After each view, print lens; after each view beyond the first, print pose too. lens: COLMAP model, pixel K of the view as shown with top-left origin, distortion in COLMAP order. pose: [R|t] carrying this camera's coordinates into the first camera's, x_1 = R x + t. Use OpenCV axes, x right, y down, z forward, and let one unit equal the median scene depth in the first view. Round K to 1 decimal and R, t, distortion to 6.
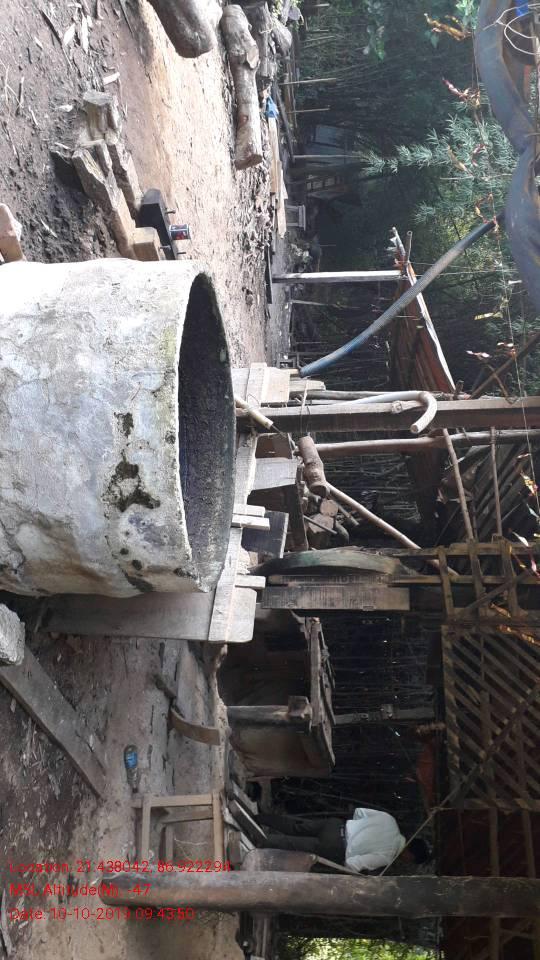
lens RADIAL K [[736.1, 0, 292.8], [0, 736.1, 512.0], [0, 0, 1]] dist [0.075047, -0.153586]
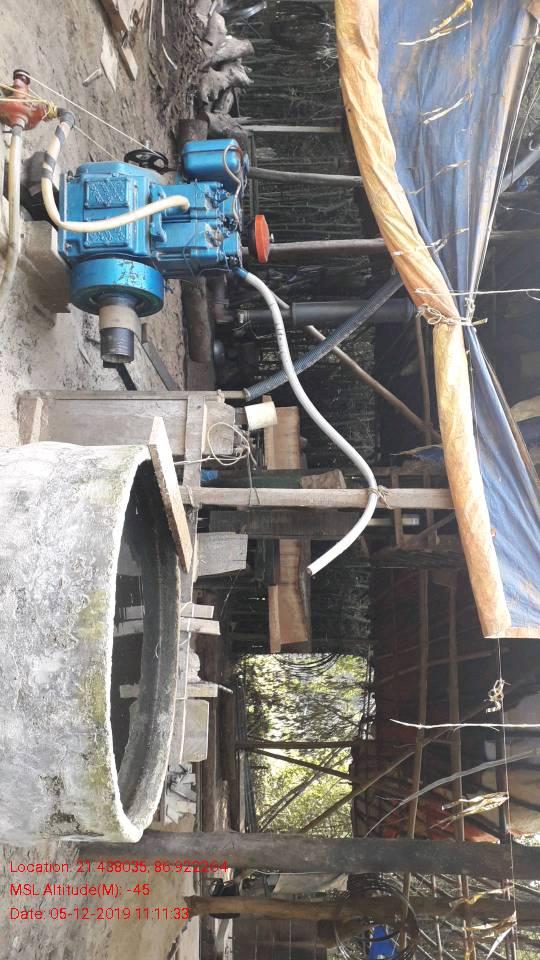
lens RADIAL K [[723.8, 0, 274.4], [0, 723.8, 512.8], [0, 0, 1]] dist [0.102372, -0.220141]
pose [[0.998542, -0.027927, 0.046199, -0.000196], [0.007868, 0.921944, 0.387242, -0.449678], [-0.053407, -0.386314, 0.920820, 0.194671]]
